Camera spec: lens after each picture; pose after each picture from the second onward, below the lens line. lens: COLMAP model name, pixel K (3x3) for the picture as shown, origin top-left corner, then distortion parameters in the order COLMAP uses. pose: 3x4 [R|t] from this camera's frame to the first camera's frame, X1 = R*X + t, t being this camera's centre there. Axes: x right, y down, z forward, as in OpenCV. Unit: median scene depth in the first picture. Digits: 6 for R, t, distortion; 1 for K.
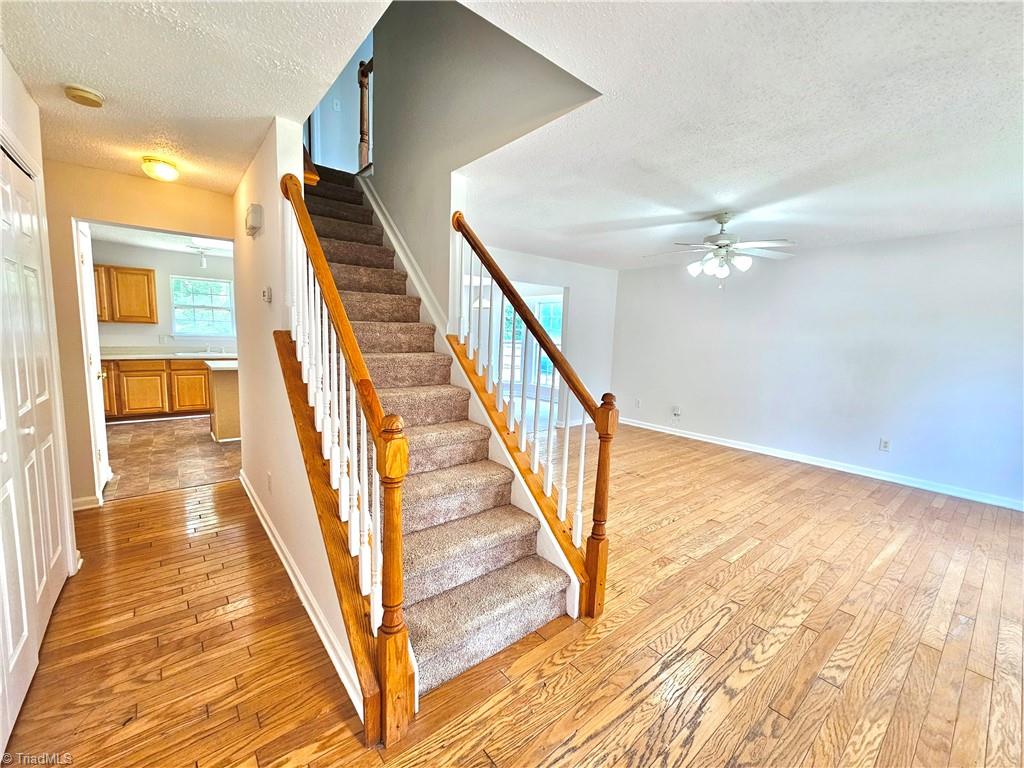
lens RADIAL K [[416.9, 0, 511.6], [0, 416.9, 383.7], [0, 0, 1]] dist [0.003524, -0.000094]
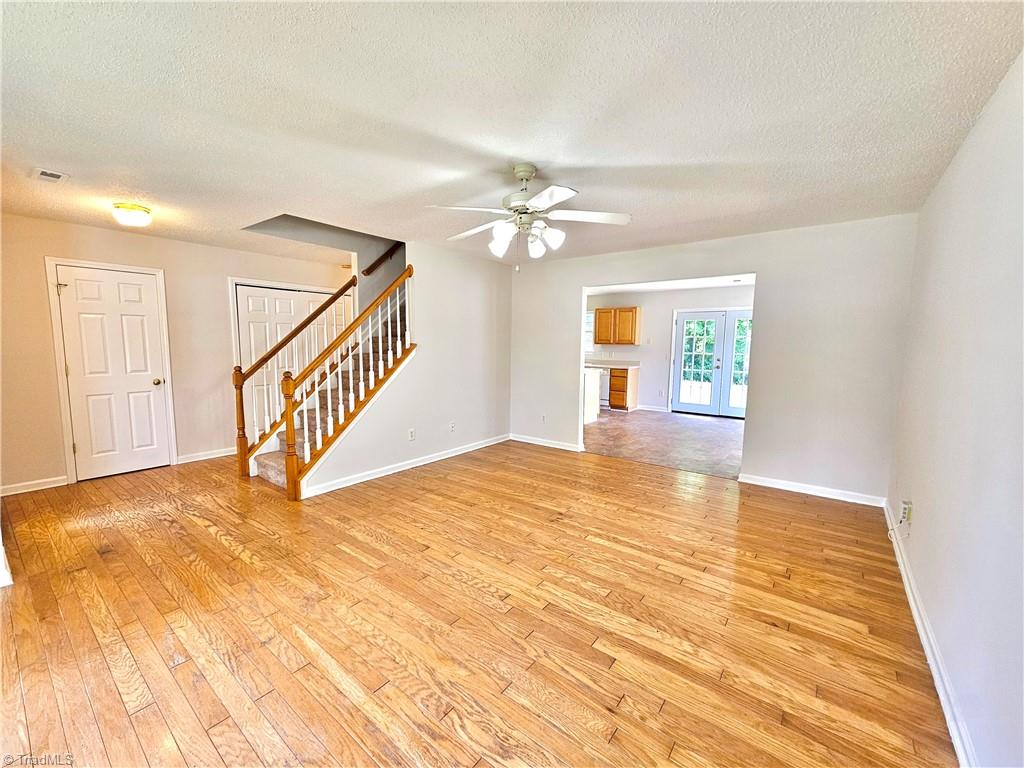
lens RADIAL K [[416.9, 0, 512.9], [0, 416.9, 385.5], [0, 0, 1]] dist [0.003524, -0.000094]
pose [[0.228891, 0.069570, -0.970963, 1.579980], [-0.116191, 0.992265, 0.043706, -0.080291], [0.966493, 0.102813, 0.235203, 1.095767]]
